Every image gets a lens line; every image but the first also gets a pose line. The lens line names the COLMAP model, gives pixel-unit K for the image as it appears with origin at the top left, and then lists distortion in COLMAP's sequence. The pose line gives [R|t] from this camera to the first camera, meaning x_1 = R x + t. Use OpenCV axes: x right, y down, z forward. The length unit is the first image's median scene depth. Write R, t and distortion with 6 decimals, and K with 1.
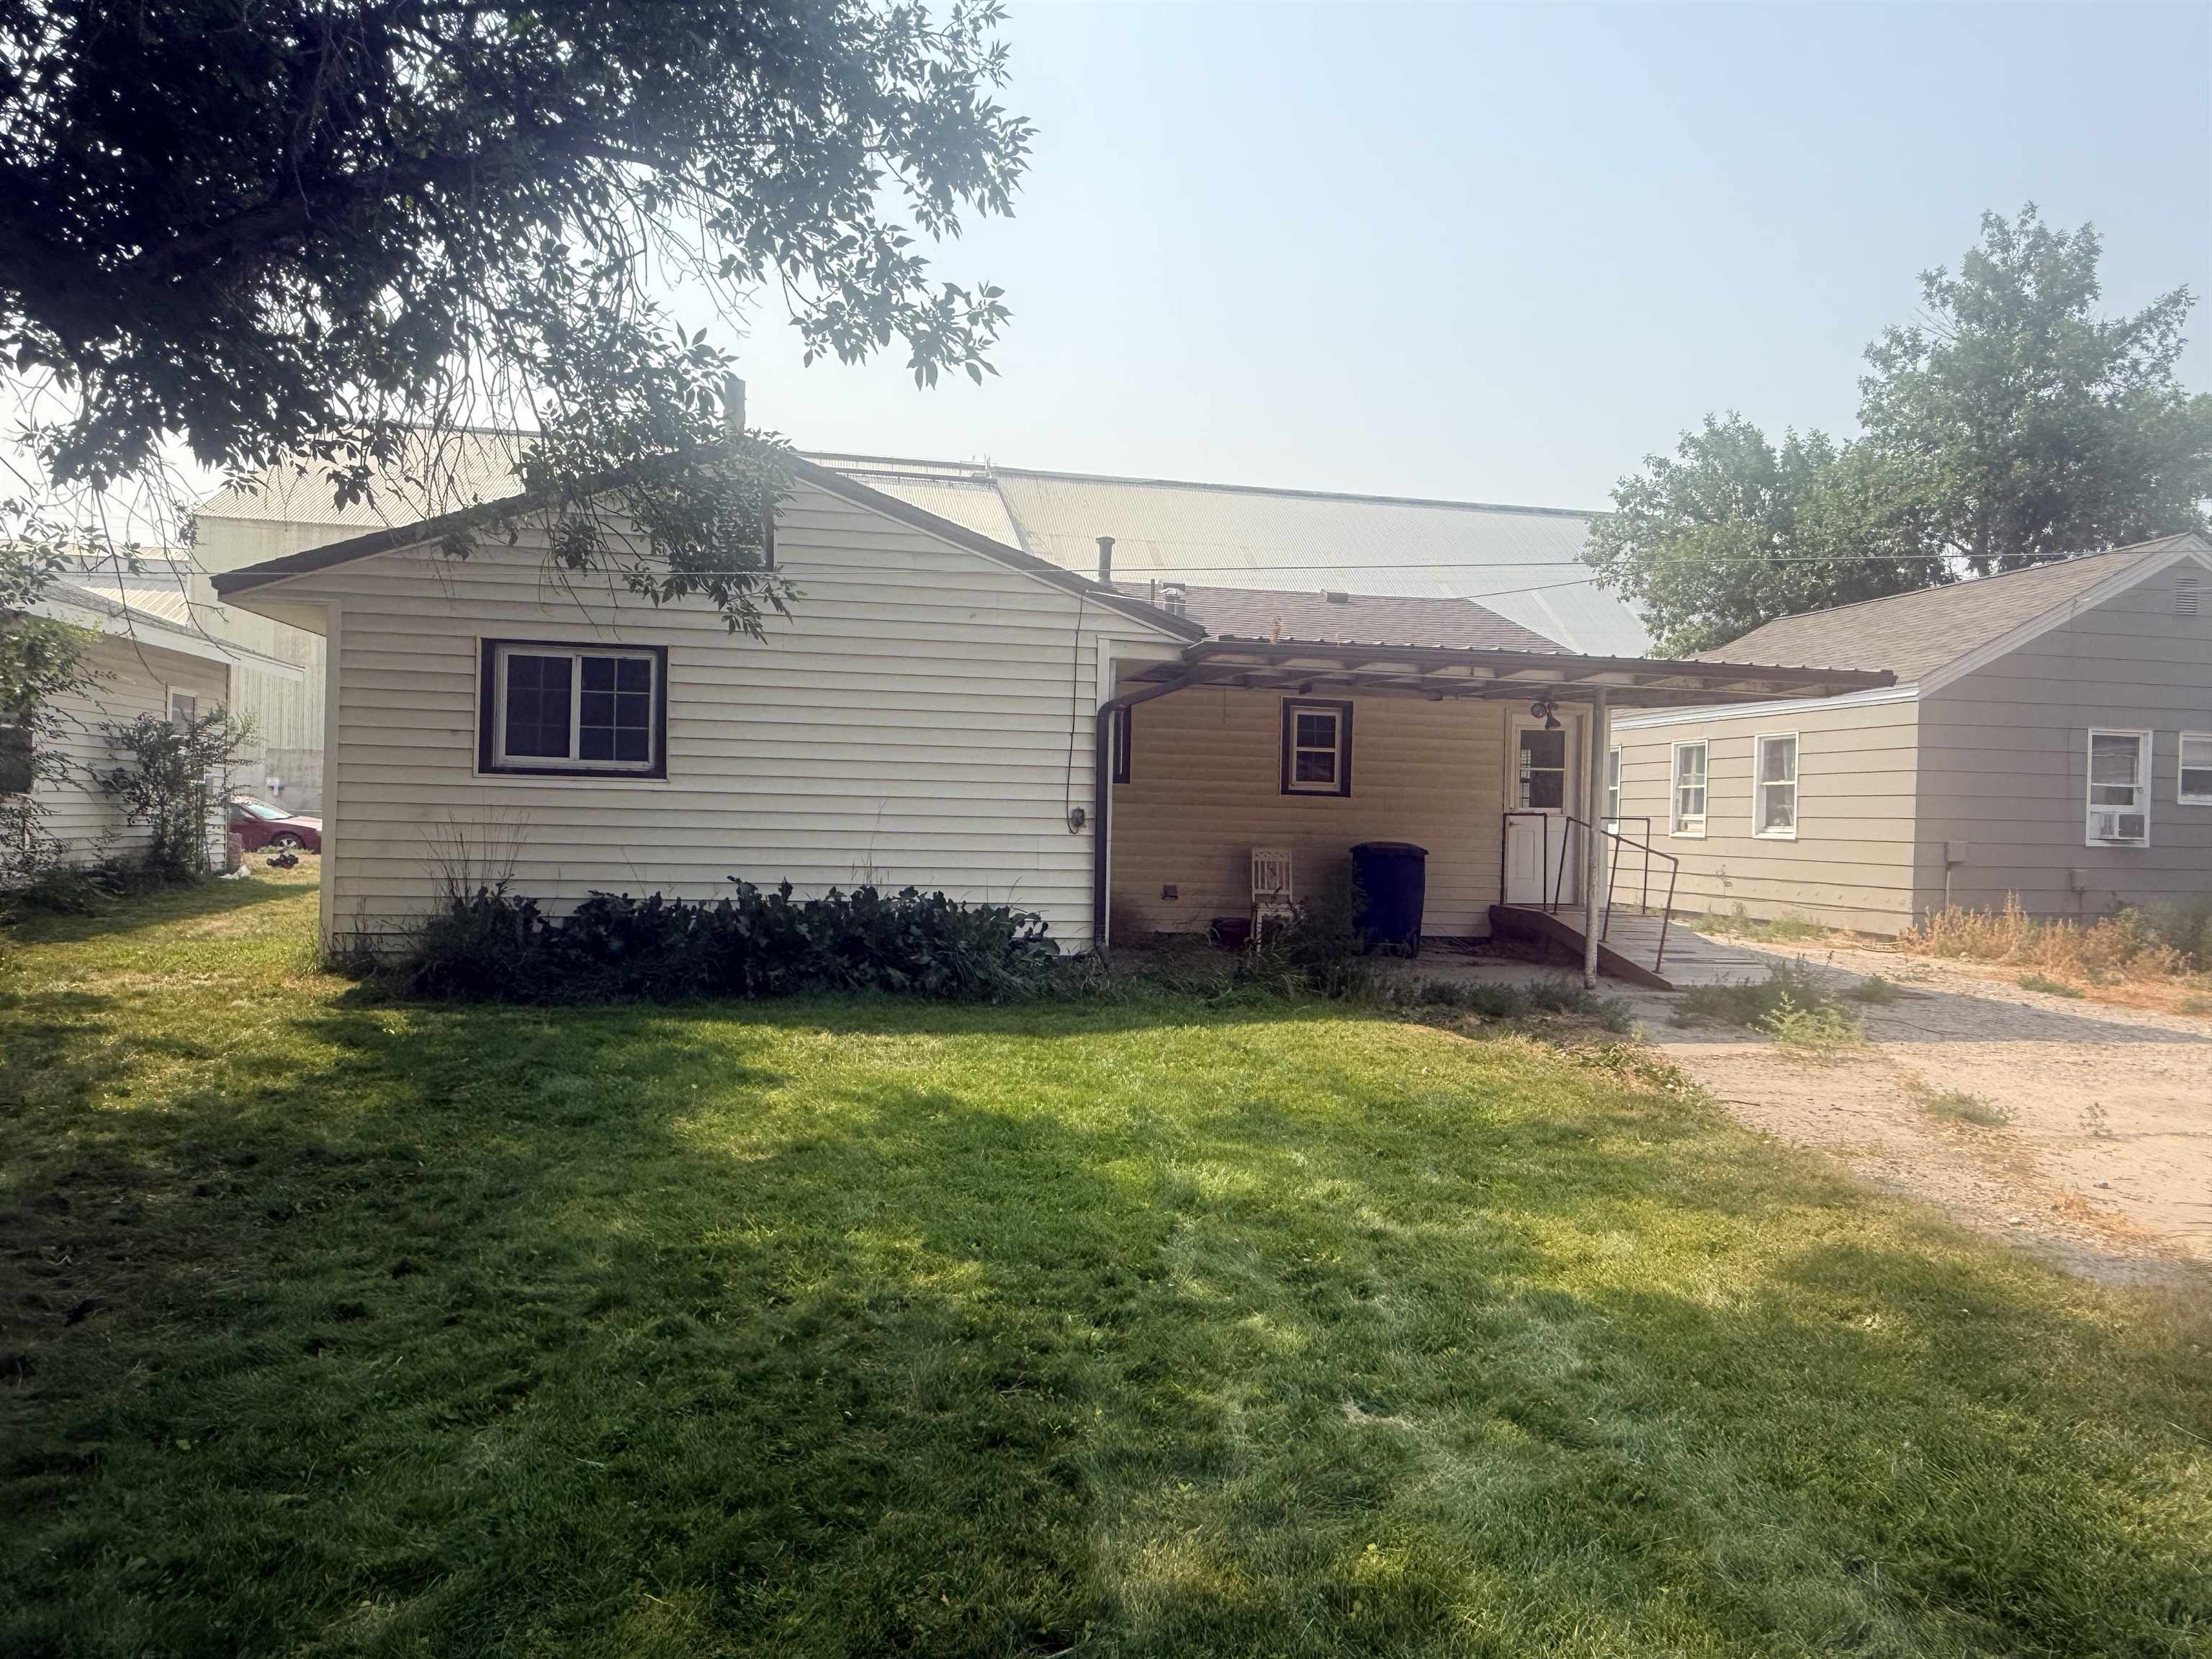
lens RADIAL K [[1264.8, 0, 1106.0], [0, 1264.8, 829.5], [0, 0, 1]] dist [-0.002563, -0.000187]
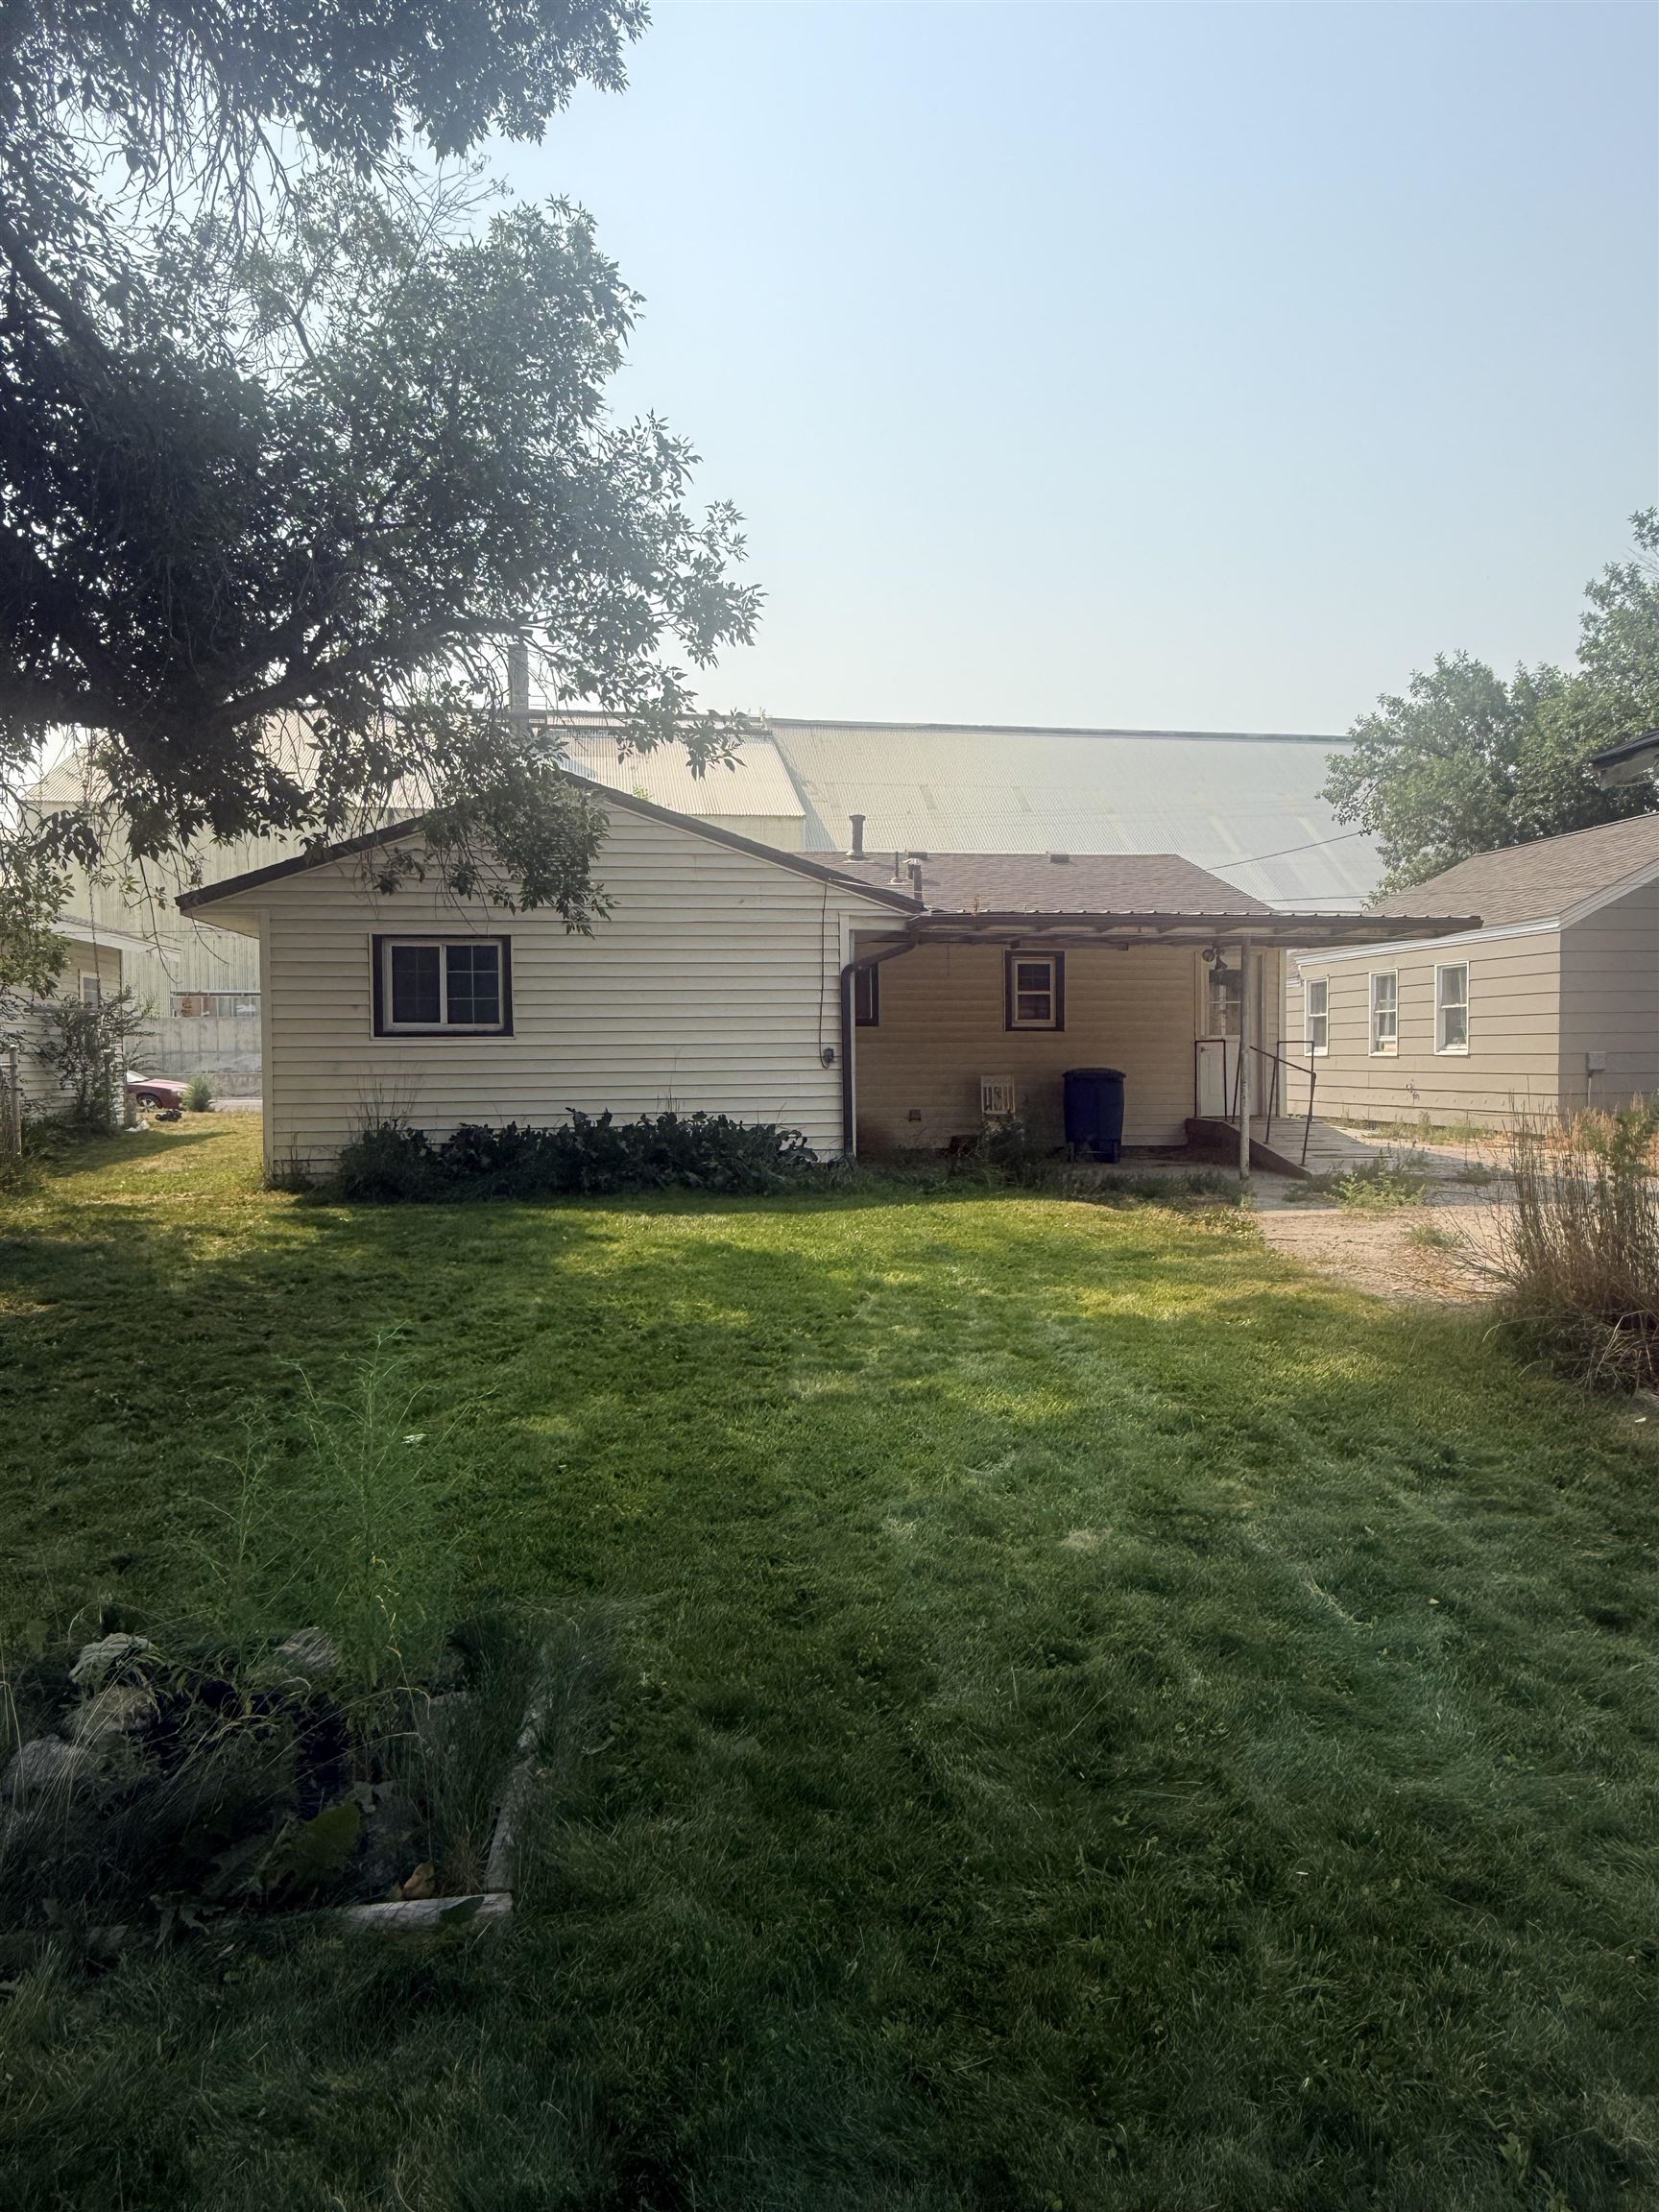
lens RADIAL K [[1264.8, 0, 829.5], [0, 1264.8, 1106.0], [0, 0, 1]] dist [-0.002563, -0.000187]
pose [[0.998136, -0.030733, -0.052719, 0.045150], [0.032235, 0.999091, 0.027883, 0.005824], [0.051814, -0.029530, 0.998220, -0.284285]]
